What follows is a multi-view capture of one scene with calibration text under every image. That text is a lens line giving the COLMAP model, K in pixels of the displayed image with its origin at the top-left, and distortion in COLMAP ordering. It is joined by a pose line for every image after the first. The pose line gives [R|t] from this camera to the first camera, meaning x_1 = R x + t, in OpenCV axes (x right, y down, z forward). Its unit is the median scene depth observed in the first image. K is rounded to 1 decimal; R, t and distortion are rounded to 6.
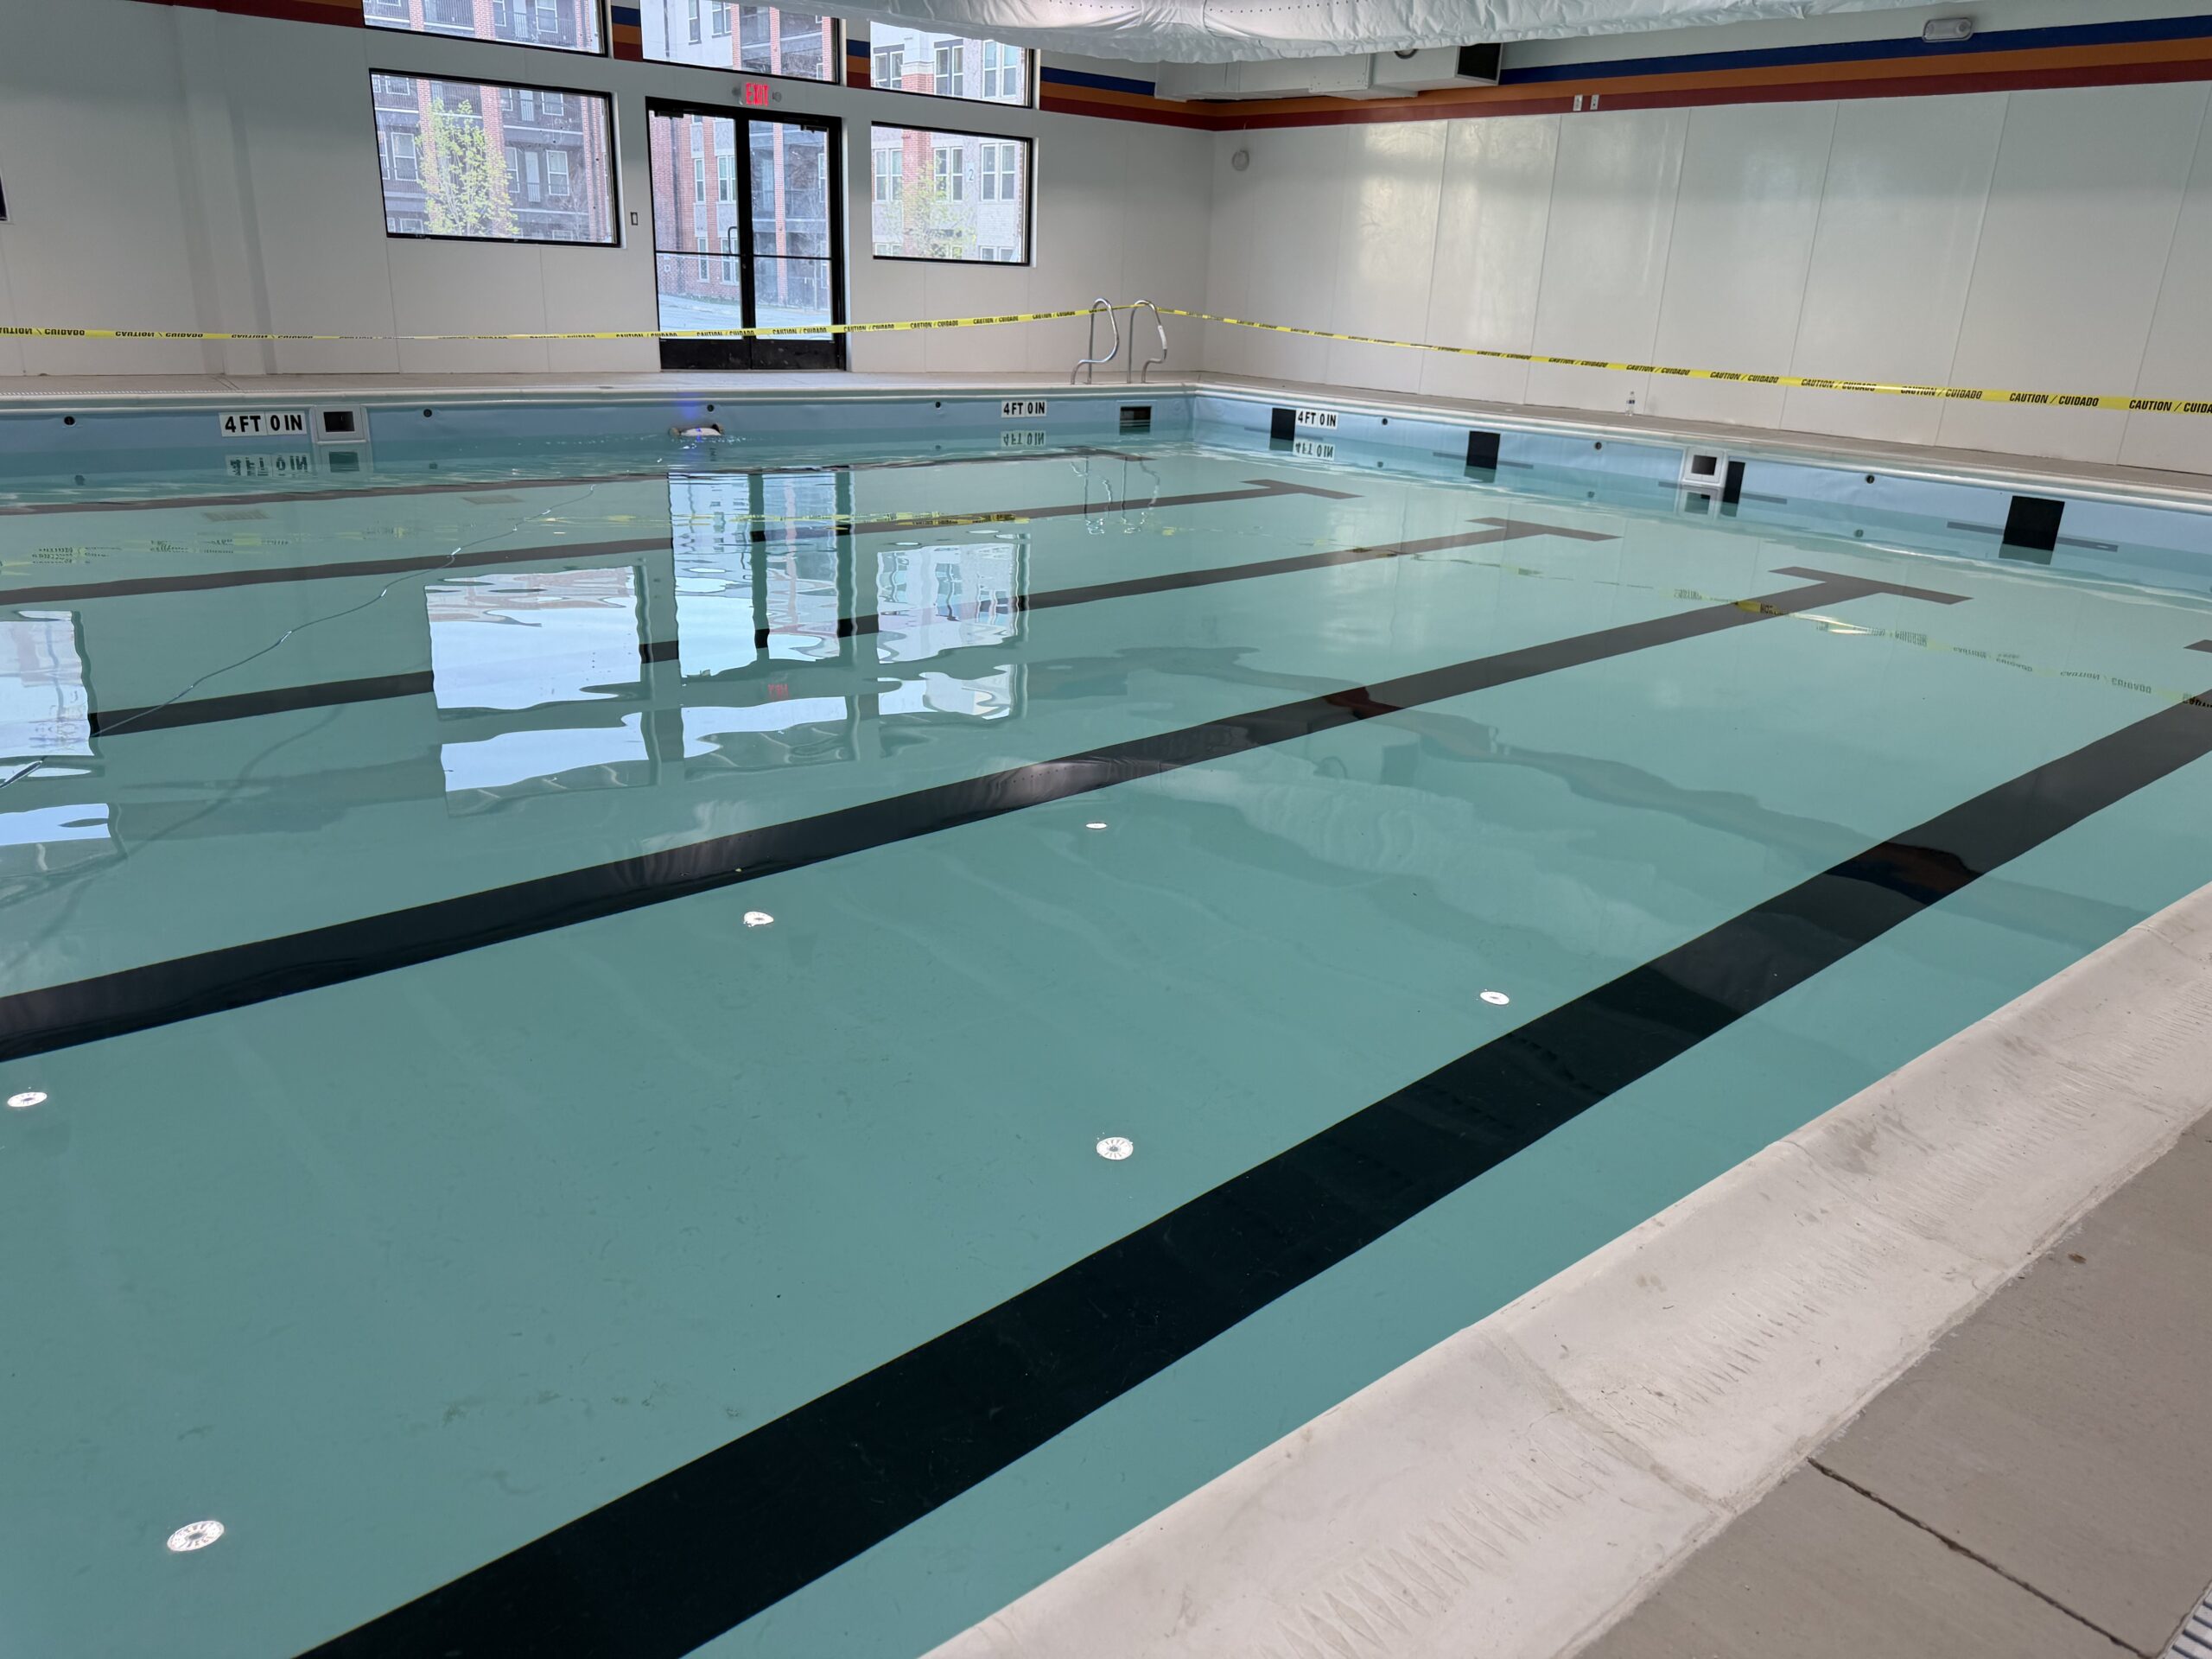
lens RADIAL K [[1471.3, 0, 1106.0], [0, 1471.3, 829.5], [0, 0, 1]] dist [0.000412, 0.000122]
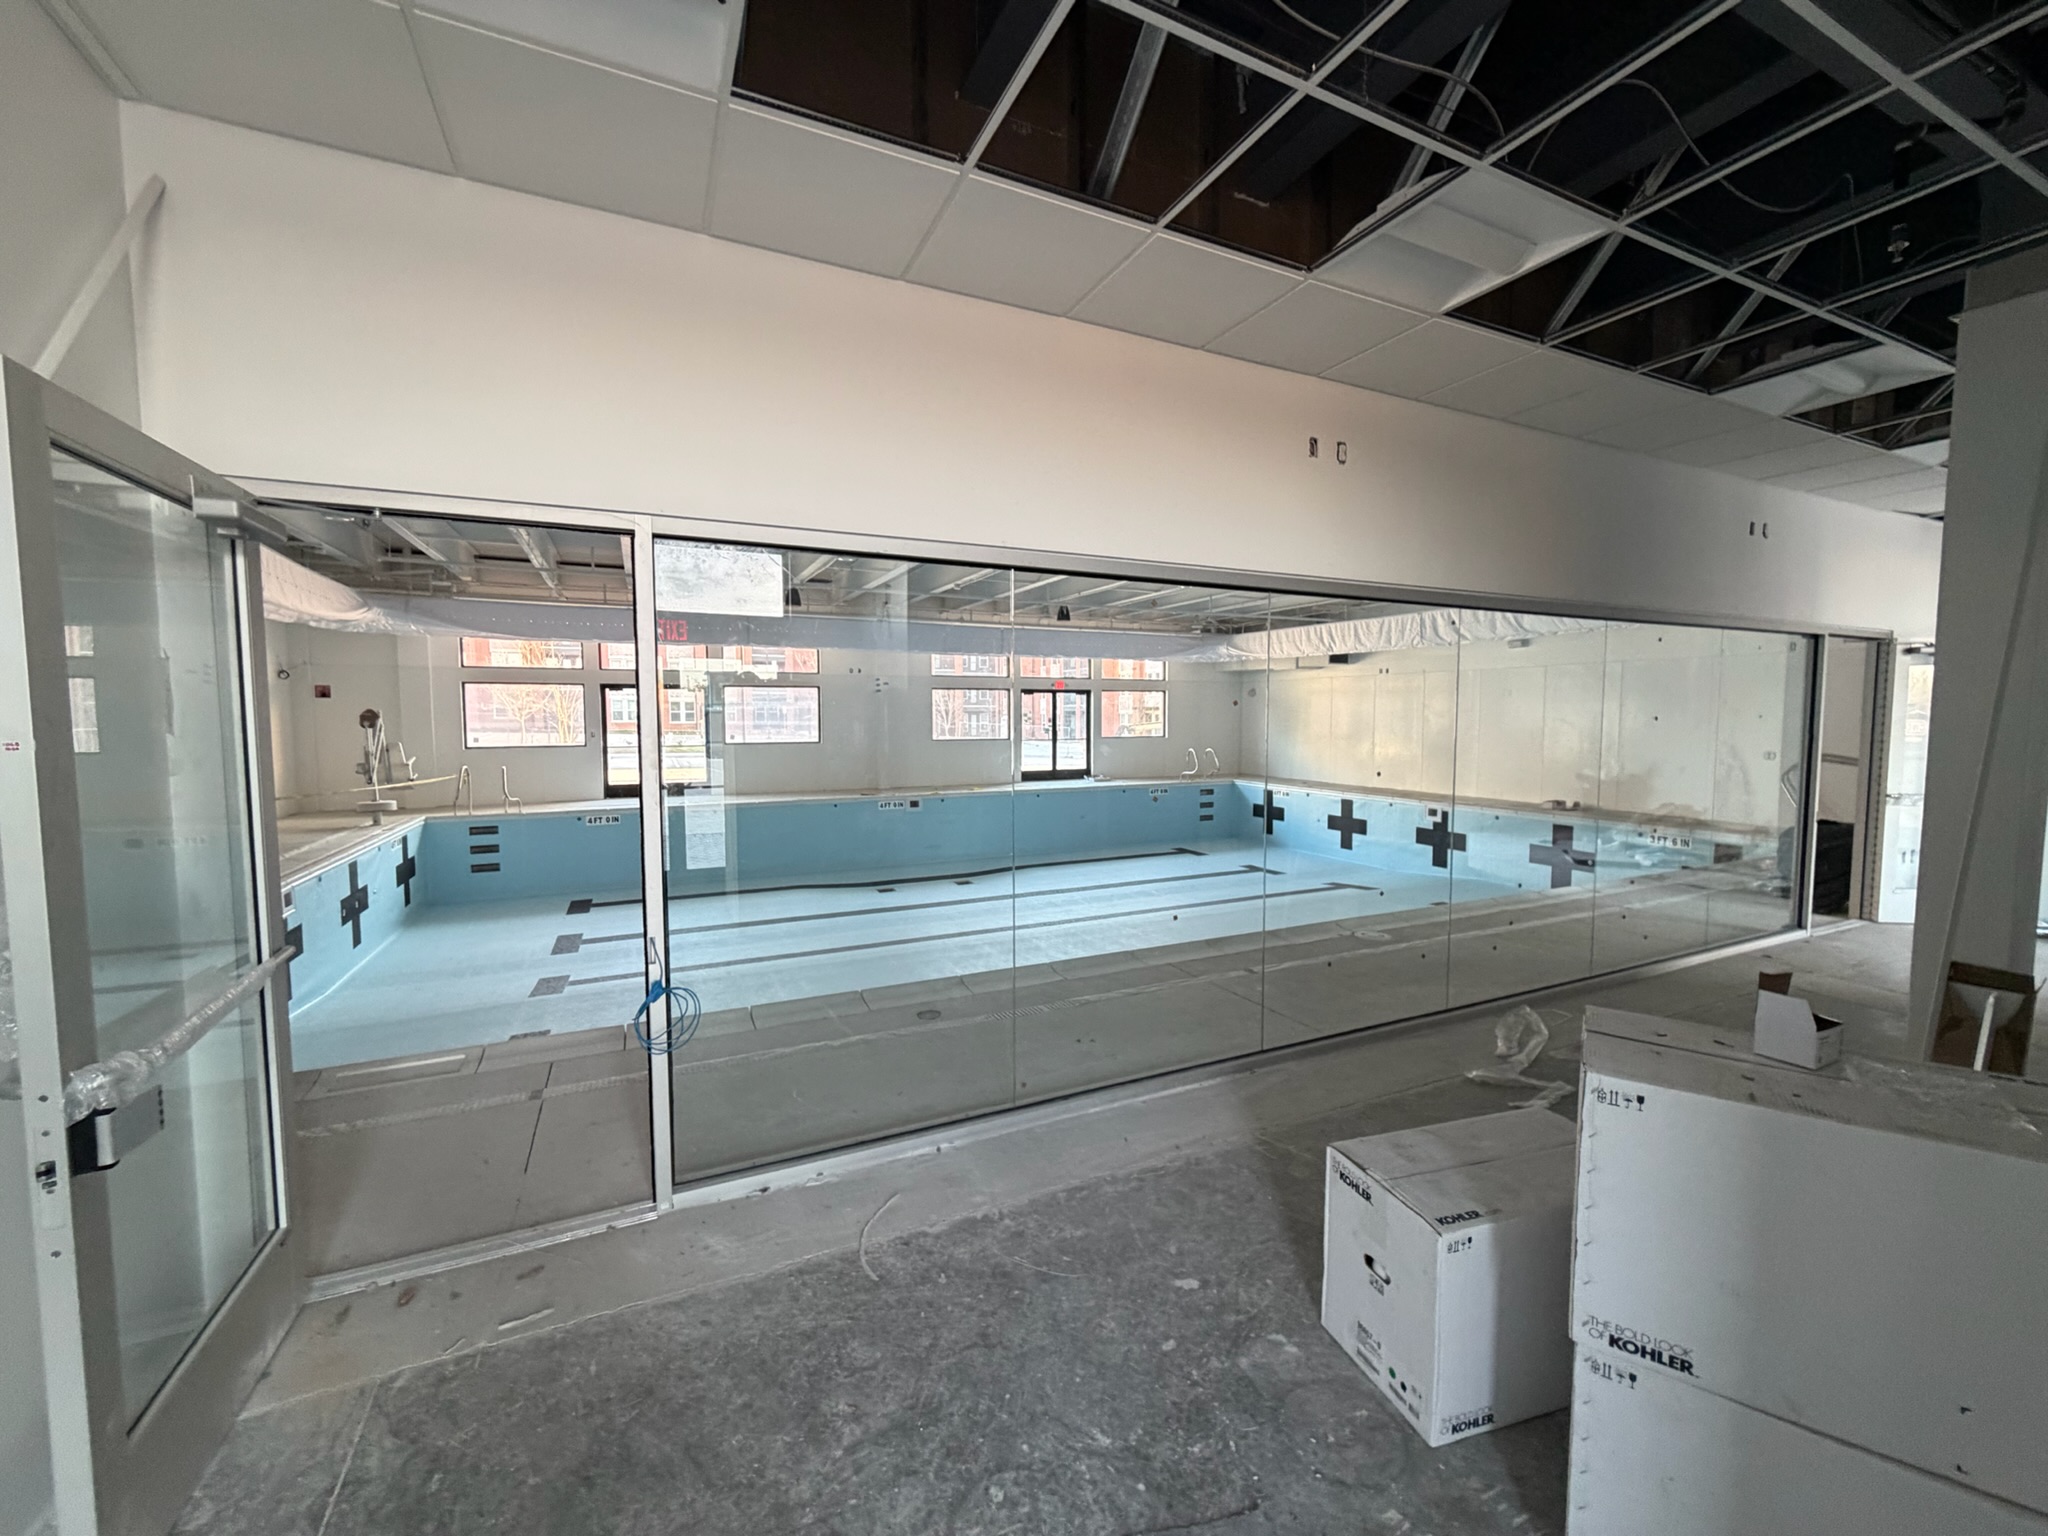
lens RADIAL K [[816.6, 0, 1024.0], [0, 816.6, 768.0], [0, 0, 1]] dist [-0.000003, -0.000002]
pose [[0.966915, -0.027261, -0.253636, 0.075978], [-0.046629, 0.958635, -0.280792, 0.077844], [0.250799, 0.283329, 0.925648, -0.371459]]
